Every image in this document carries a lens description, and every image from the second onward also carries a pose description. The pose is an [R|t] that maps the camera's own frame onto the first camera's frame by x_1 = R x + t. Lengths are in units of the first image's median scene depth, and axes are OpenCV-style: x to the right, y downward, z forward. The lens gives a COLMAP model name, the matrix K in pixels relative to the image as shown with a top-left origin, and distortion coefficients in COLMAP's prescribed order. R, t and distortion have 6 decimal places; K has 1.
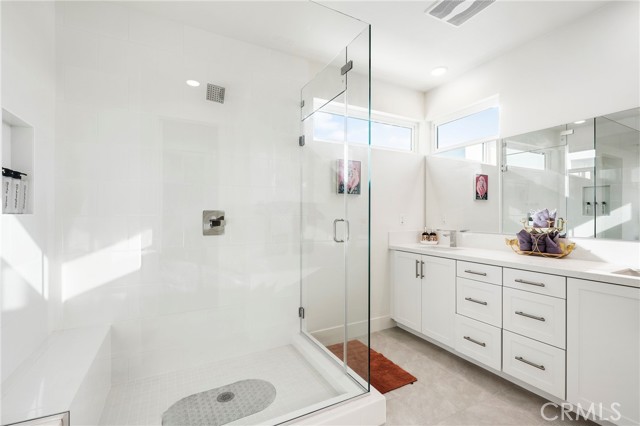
lens RADIAL K [[284.6, 0, 324.5], [0, 284.6, 214.8], [0, 0, 1]] dist [-0.001872, 0.000161]
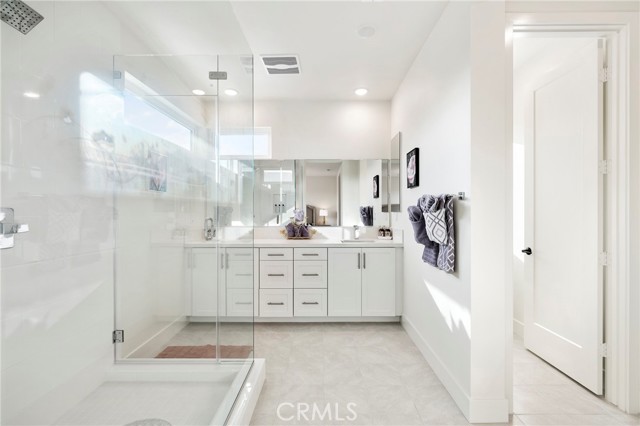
lens RADIAL K [[284.6, 0, 321.3], [0, 284.6, 212.1], [0, 0, 1]] dist [-0.001872, 0.000161]
pose [[0.474433, 0.001388, 0.880291, -0.582085], [-0.000876, 0.999999, -0.001104, -0.005201], [-0.880291, -0.000247, 0.474434, 0.133599]]
